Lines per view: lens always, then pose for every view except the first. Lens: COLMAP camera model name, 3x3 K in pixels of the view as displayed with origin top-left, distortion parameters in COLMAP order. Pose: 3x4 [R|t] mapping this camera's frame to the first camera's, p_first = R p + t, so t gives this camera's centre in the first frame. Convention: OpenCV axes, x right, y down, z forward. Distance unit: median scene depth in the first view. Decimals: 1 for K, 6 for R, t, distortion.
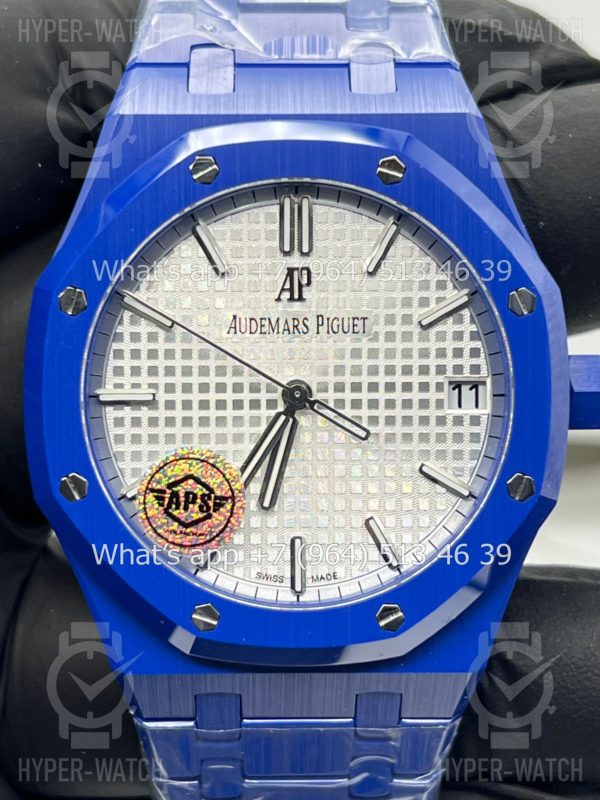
lens RADIAL K [[1928.0, 0, 303.7], [0, 1928.0, 420.6], [0, 0, 1]] dist [0.358792, 0.000000]
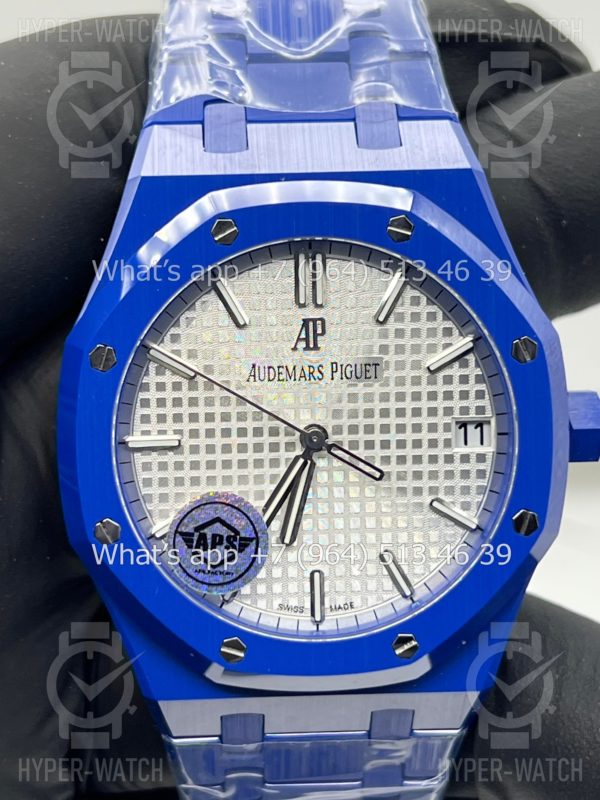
lens RADIAL K [[1928.0, 0, 295.9], [0, 1928.0, 404.3], [0, 0, 1]] dist [0.358792, 0.000000]
pose [[0.999424, -0.019032, 0.028113, -0.042837], [0.017210, 0.997821, 0.063693, -0.099565], [-0.029264, -0.063172, 0.997573, -0.059075]]
